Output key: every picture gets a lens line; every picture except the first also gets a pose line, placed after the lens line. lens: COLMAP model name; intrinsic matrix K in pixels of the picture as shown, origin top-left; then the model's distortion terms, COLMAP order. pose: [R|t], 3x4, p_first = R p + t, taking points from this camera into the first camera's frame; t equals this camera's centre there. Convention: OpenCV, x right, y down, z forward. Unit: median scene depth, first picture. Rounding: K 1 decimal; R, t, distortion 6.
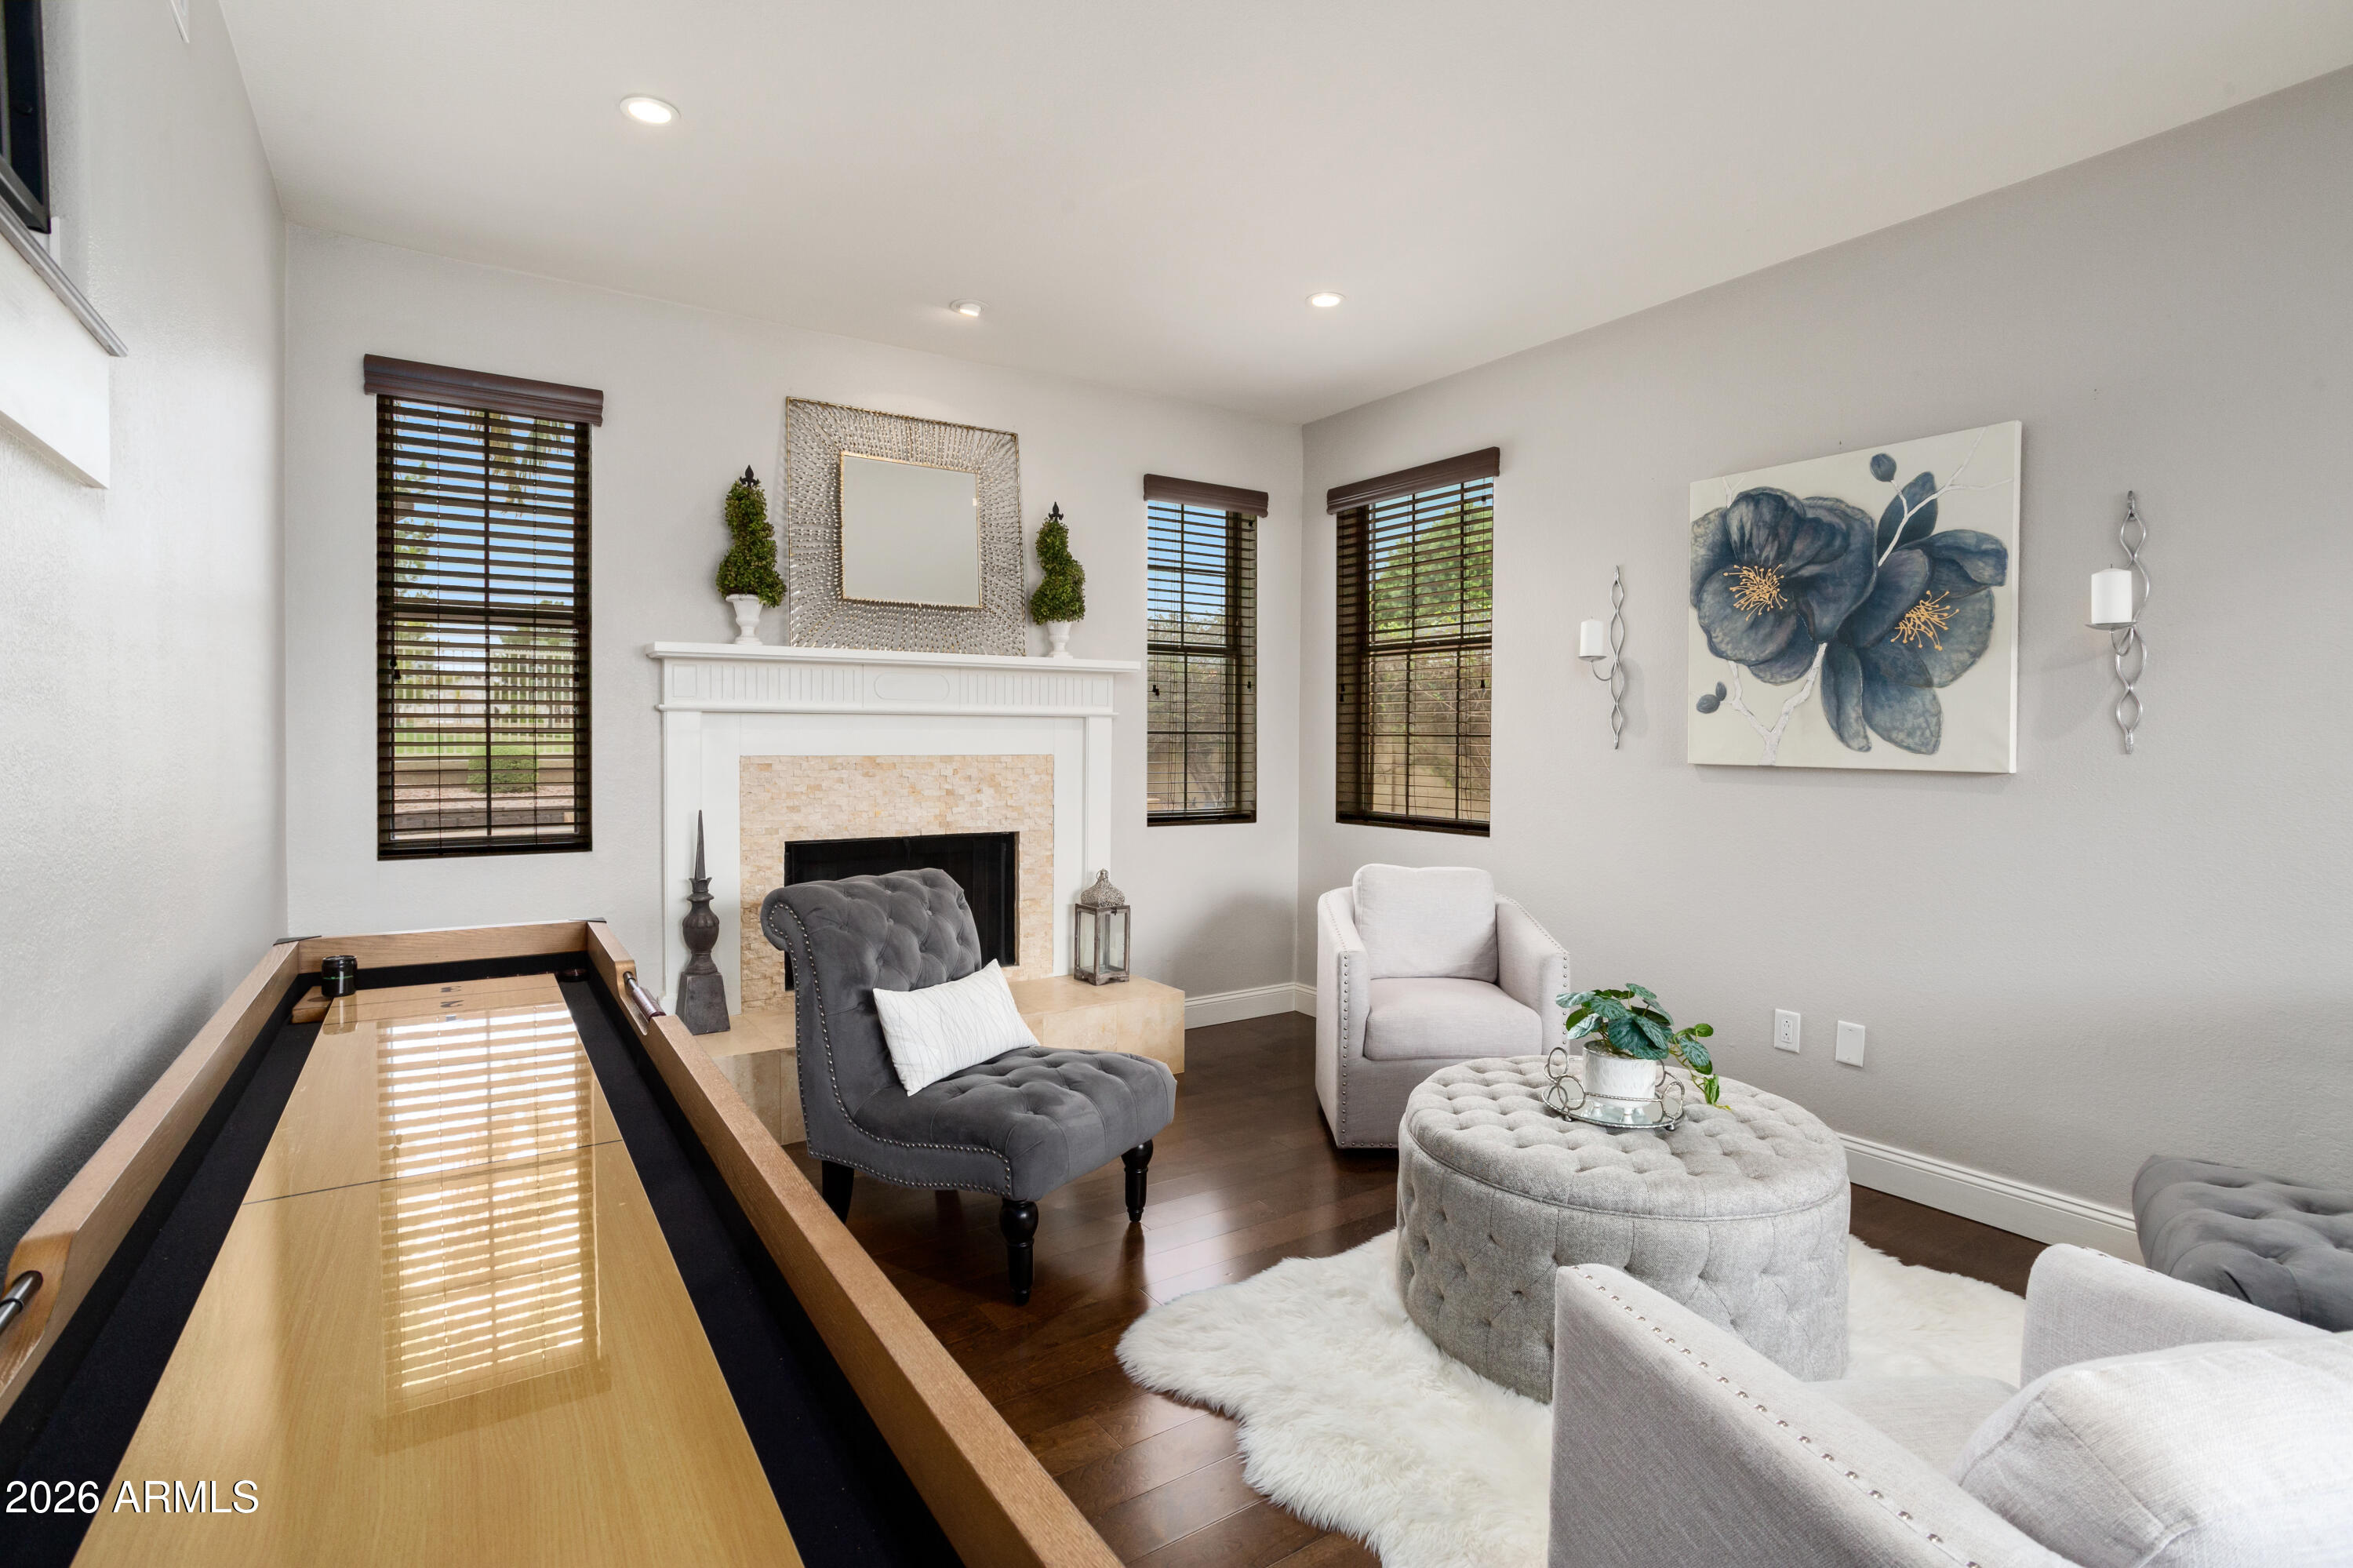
lens RADIAL K [[1138.9, 0, 1176.3], [0, 1138.9, 743.9], [0, 0, 1]] dist [-0.052889, 0.032165]
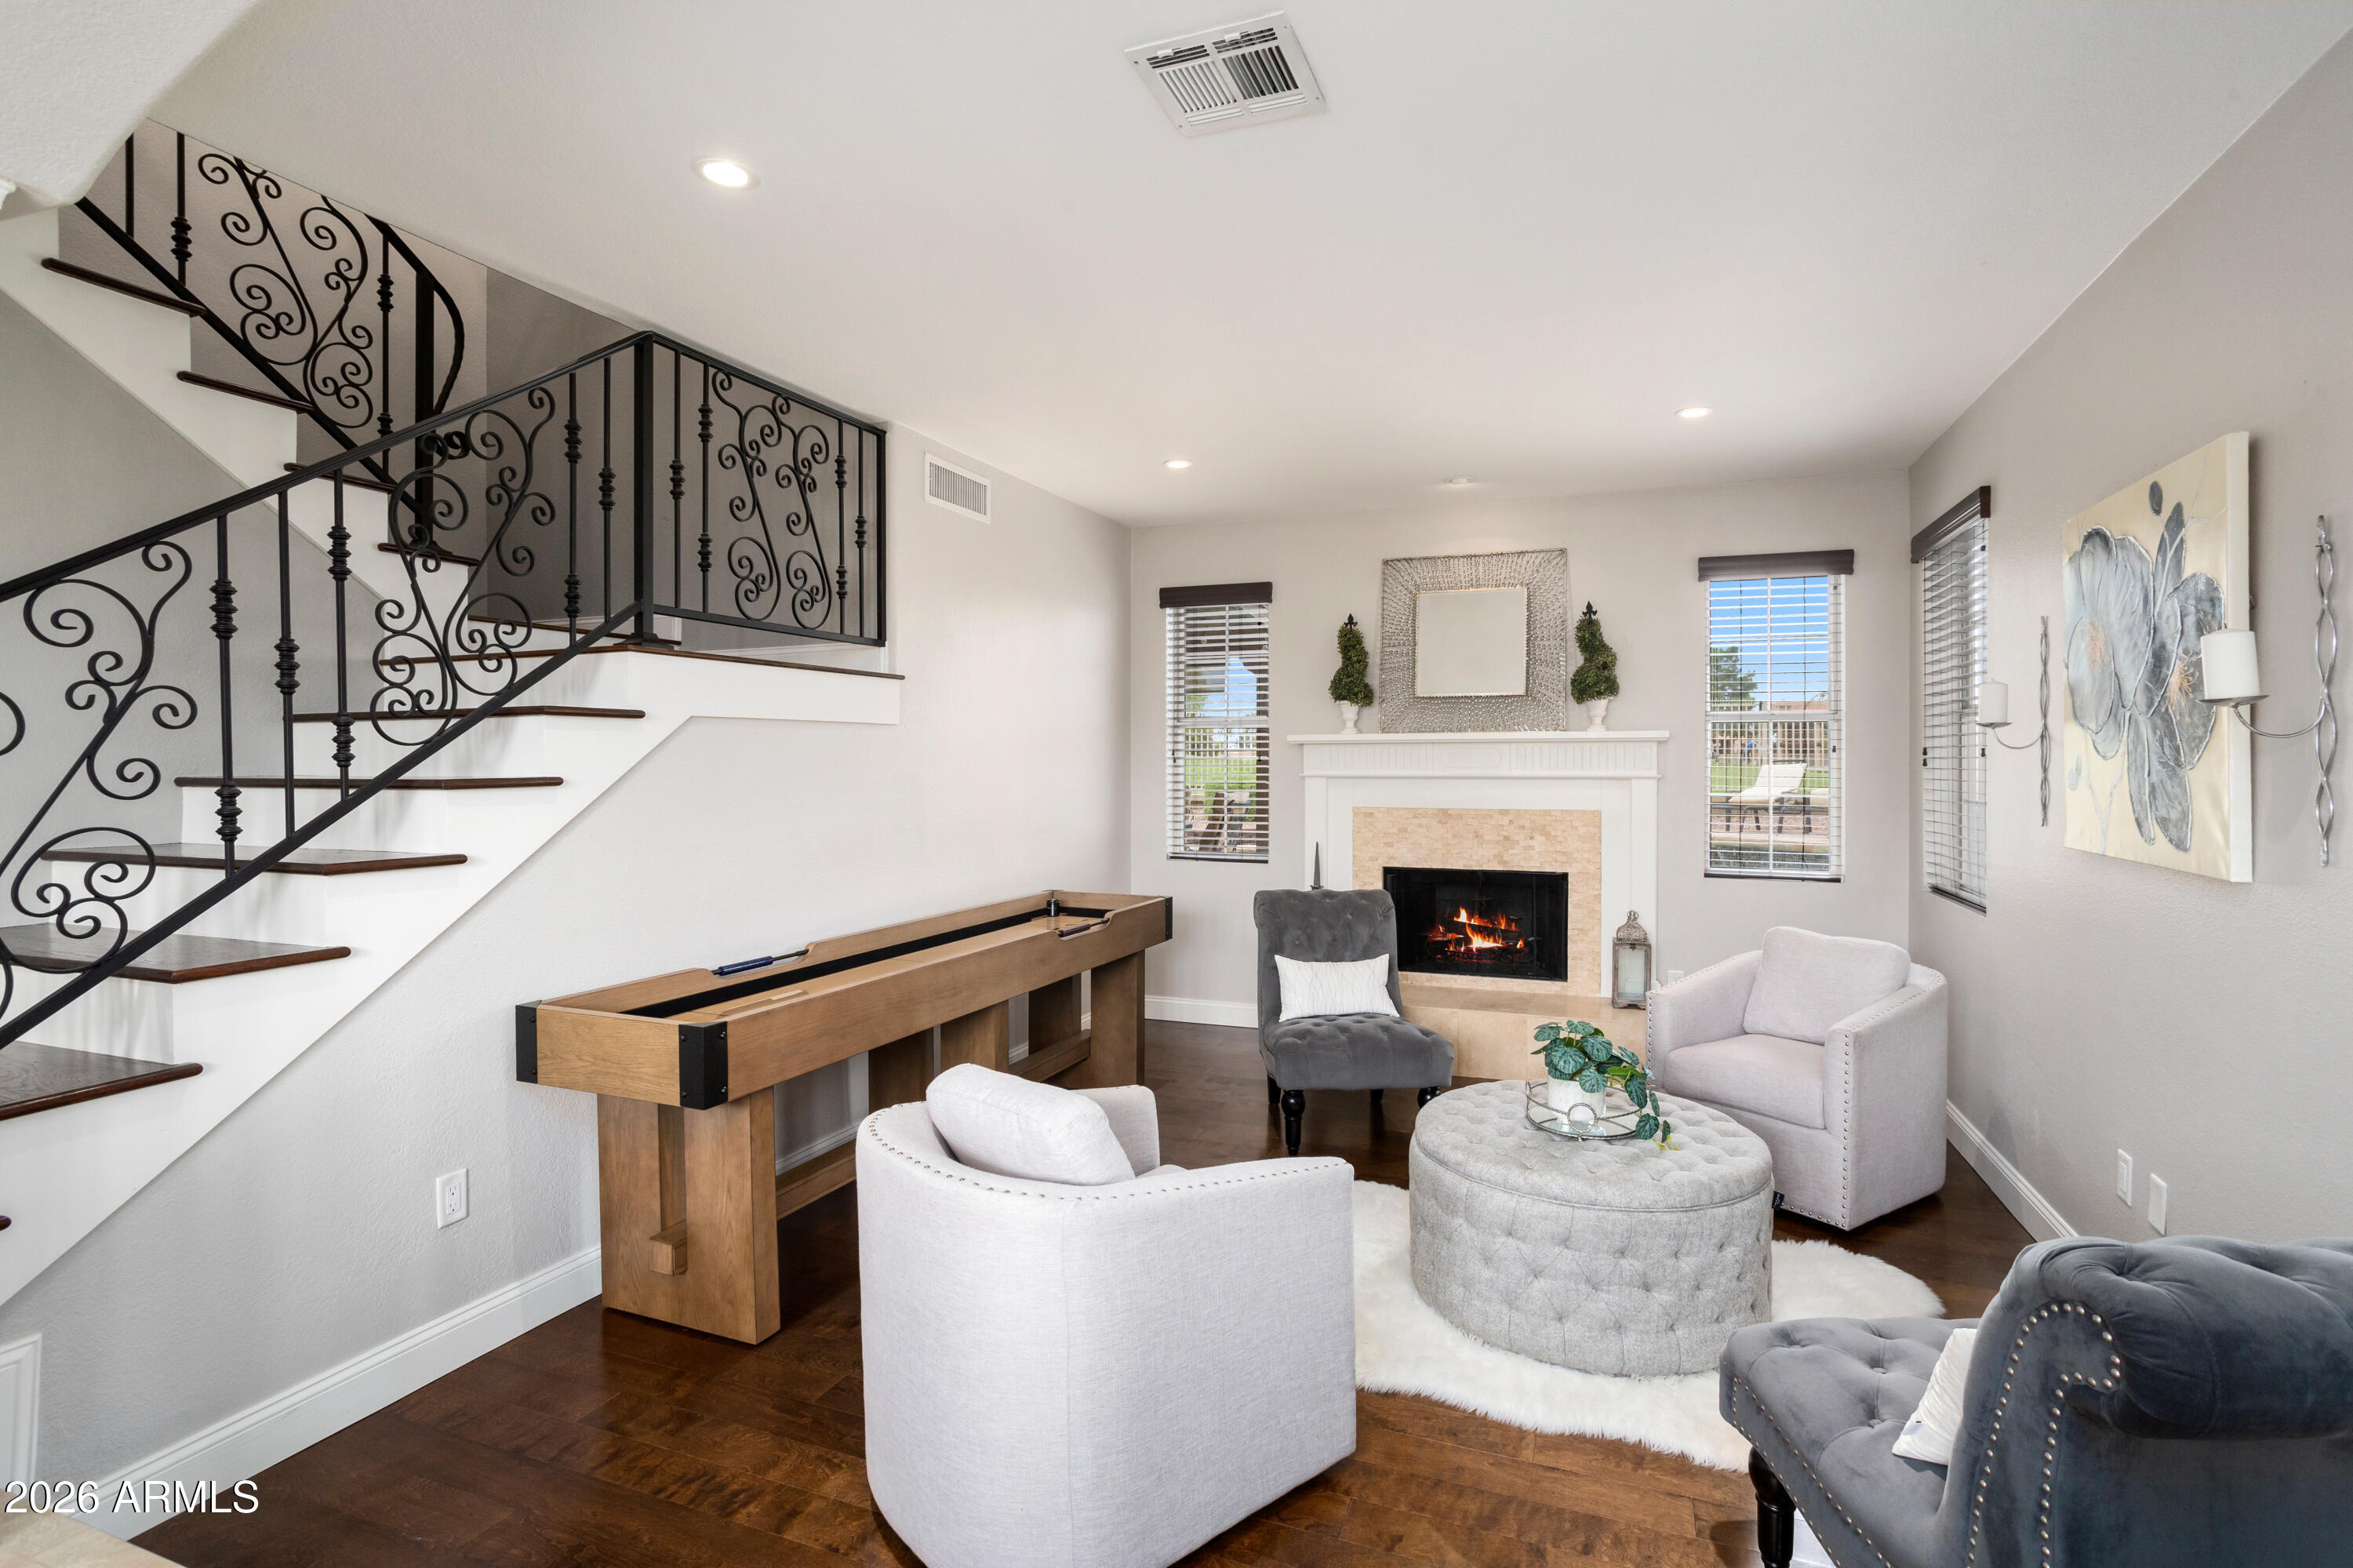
lens RADIAL K [[1138.9, 0, 1176.3], [0, 1138.9, 743.9], [0, 0, 1]] dist [-0.052889, 0.032165]
pose [[0.568494, -0.016440, -0.822523, 0.649755], [-0.001778, 0.999773, -0.021211, -0.036303], [0.822685, 0.013521, 0.568336, -0.042128]]
